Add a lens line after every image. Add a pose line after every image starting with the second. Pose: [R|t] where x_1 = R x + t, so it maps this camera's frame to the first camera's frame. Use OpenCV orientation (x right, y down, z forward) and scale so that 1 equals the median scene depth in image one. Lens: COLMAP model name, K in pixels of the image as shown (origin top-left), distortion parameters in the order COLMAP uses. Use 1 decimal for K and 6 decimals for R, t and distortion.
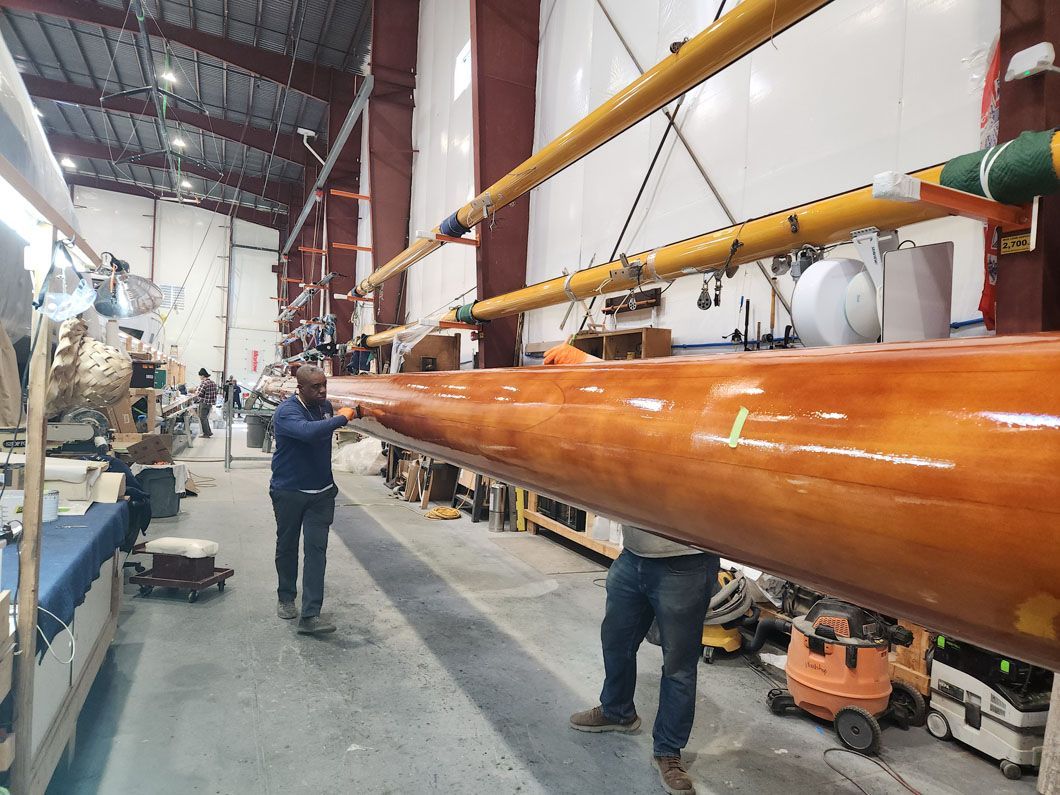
lens RADIAL K [[684.7, 0, 525.5], [0, 684.7, 401.7], [0, 0, 1]] dist [0.033224, -0.022601]
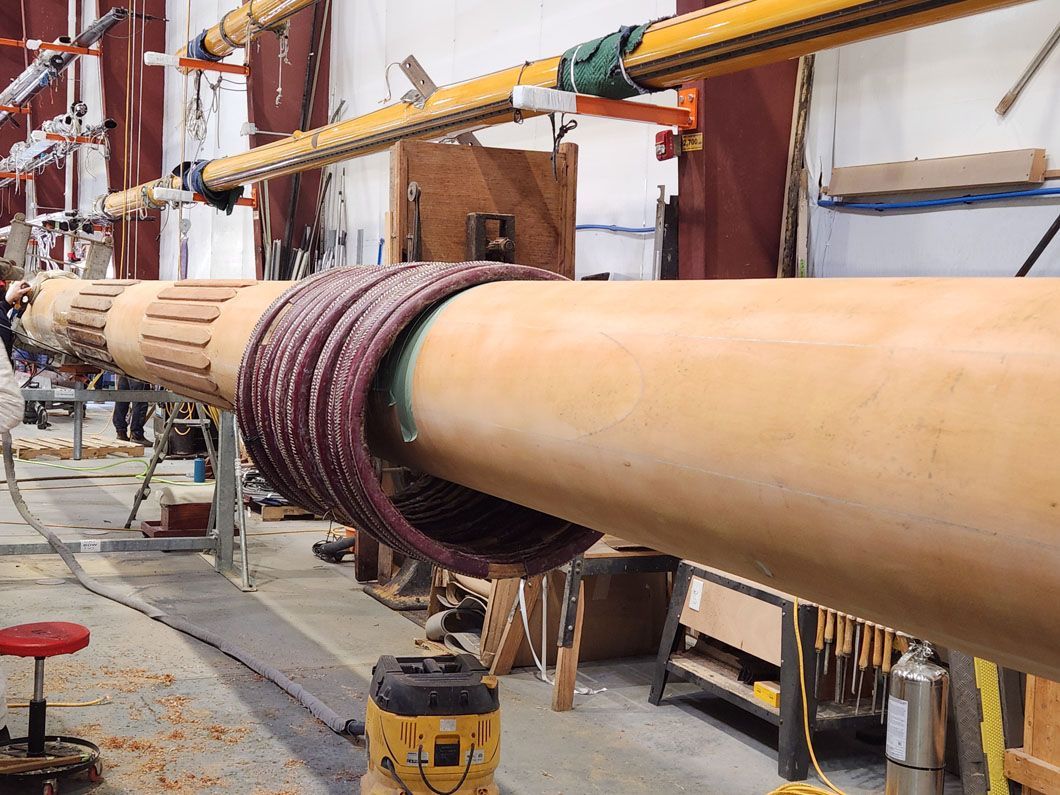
lens RADIAL K [[1360.1, 0, 530.9], [0, 1360.1, 386.9], [0, 0, 1]] dist [0.050600, 0.000000]
pose [[0.998275, -0.008468, 0.058094, -0.178359], [0.005514, 0.998692, 0.050833, -0.015122], [-0.058448, -0.050425, 0.997016, 0.362266]]
